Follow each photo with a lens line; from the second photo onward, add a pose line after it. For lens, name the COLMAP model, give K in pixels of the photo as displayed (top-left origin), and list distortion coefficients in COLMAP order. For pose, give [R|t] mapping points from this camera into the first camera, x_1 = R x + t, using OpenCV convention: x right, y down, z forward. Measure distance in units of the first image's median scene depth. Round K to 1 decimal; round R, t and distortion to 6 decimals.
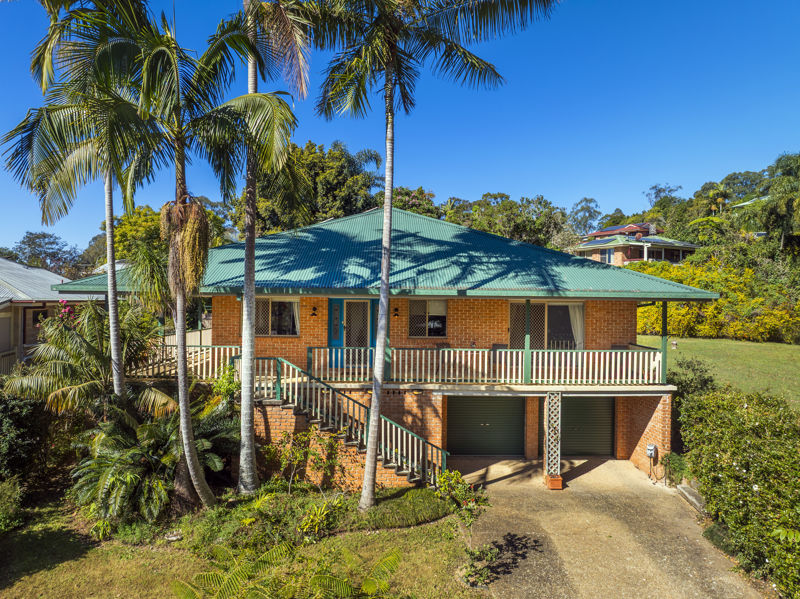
lens RADIAL K [[568.4, 0, 400.0], [0, 568.4, 299.5], [0, 0, 1]] dist [-0.027111, 0.004166]
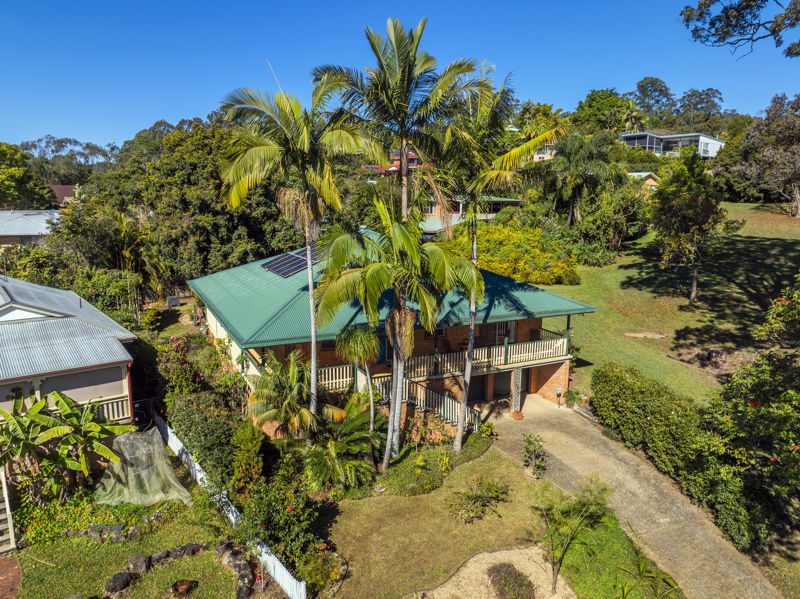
lens RADIAL K [[568.4, 0, 400.0], [0, 568.4, 299.5], [0, 0, 1]] dist [-0.027111, 0.004166]
pose [[0.905039, -0.077292, 0.418246, -0.771959], [-0.002079, 0.982534, 0.186071, -0.365626], [-0.425323, -0.169271, 0.889072, -0.373632]]
